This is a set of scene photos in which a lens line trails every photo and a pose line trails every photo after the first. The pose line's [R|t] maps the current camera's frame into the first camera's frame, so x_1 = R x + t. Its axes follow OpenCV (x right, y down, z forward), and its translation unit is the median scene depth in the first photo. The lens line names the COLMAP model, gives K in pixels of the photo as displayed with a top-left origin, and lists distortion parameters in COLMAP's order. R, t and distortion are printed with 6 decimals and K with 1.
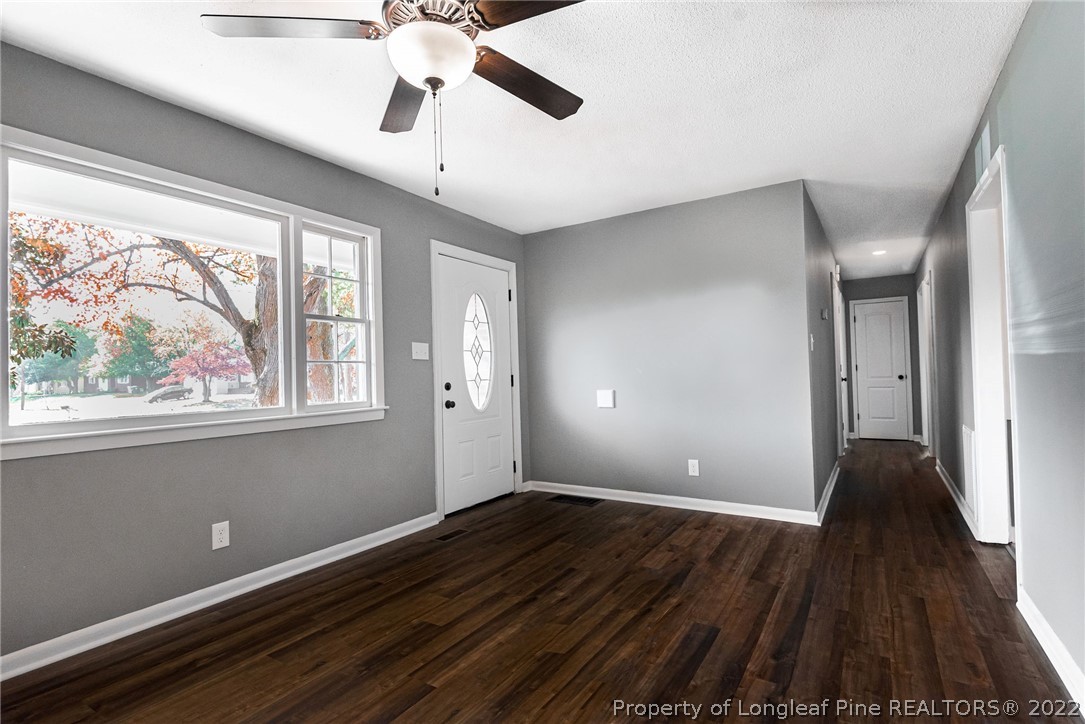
lens RADIAL K [[574.4, 0, 542.5], [0, 574.4, 362.0], [0, 0, 1]] dist [-0.051060, -0.000520]
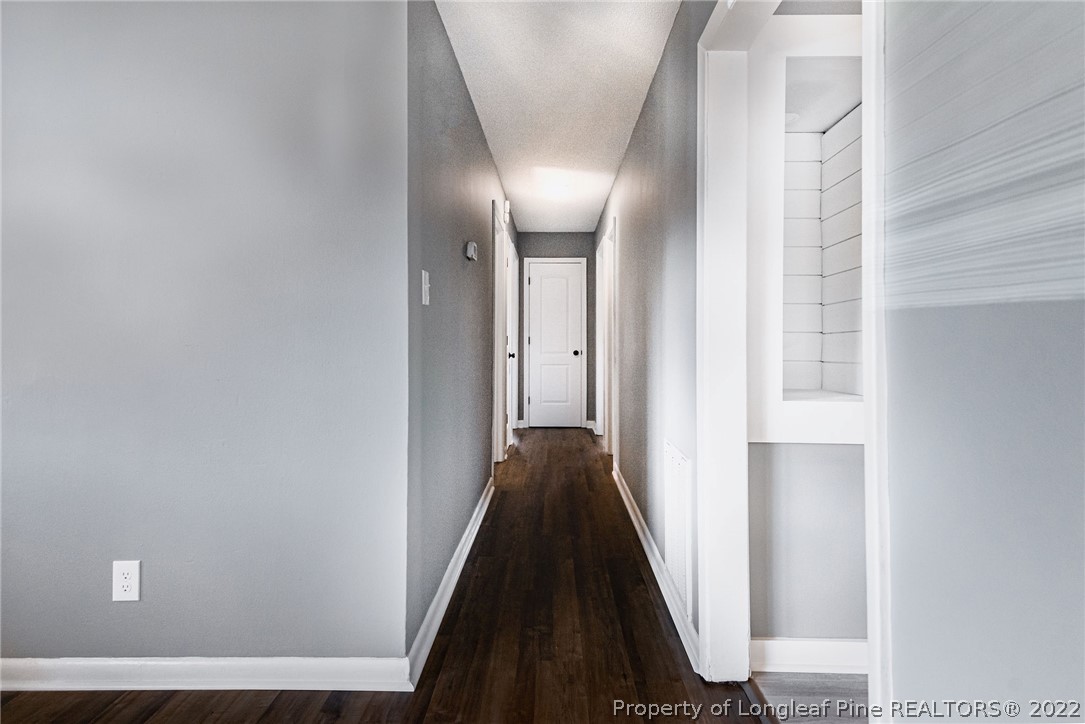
lens RADIAL K [[543.6, 0, 546.7], [0, 543.6, 362.6], [0, 0, 1]] dist [0.028155, -0.022447]
pose [[0.870054, 0.005081, 0.492931, 0.242813], [-0.035162, 0.998040, 0.051775, 0.000160], [-0.491702, -0.062379, 0.868527, 0.384893]]
